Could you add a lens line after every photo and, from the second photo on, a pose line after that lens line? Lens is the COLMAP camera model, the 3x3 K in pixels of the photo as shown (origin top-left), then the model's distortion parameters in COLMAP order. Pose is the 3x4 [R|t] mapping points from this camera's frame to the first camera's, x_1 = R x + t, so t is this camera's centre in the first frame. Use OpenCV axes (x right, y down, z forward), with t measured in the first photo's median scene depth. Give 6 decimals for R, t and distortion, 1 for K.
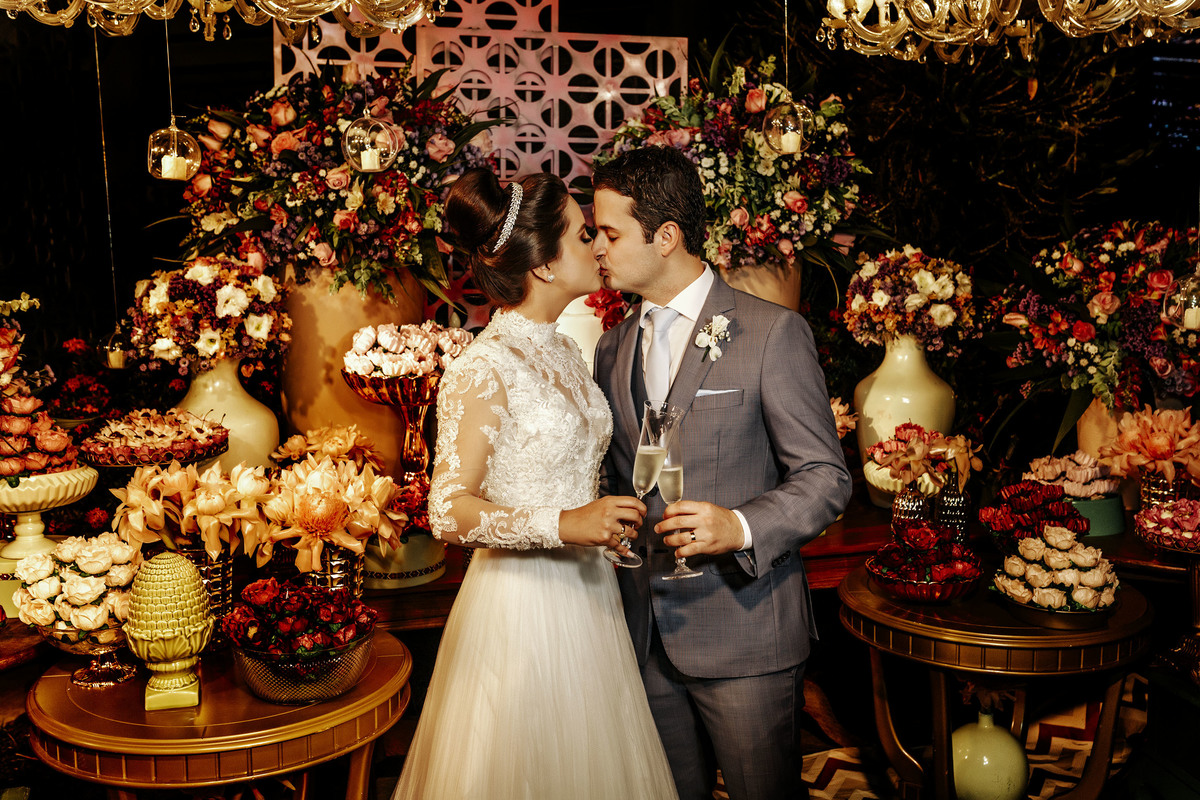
lens RADIAL K [[1249.7, 0, 600.0], [0, 1249.7, 400.0], [0, 0, 1]] dist [-0.006580, -0.004237]
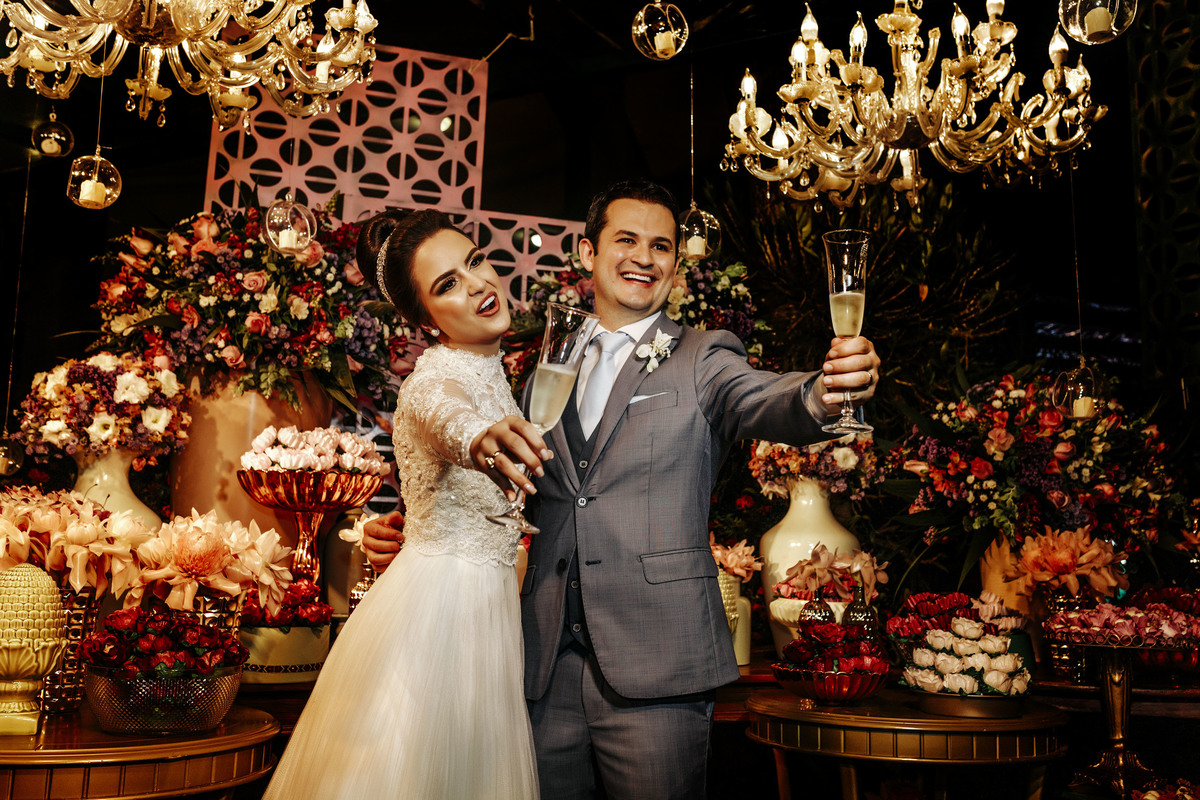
lens RADIAL K [[1249.7, 0, 600.0], [0, 1249.7, 400.0], [0, 0, 1]] dist [-0.006580, -0.004237]
pose [[0.997054, 0.045232, 0.061944, 0.012128], [-0.025856, 0.958546, -0.283762, 0.193844], [-0.072212, 0.281324, 0.956892, 0.033827]]
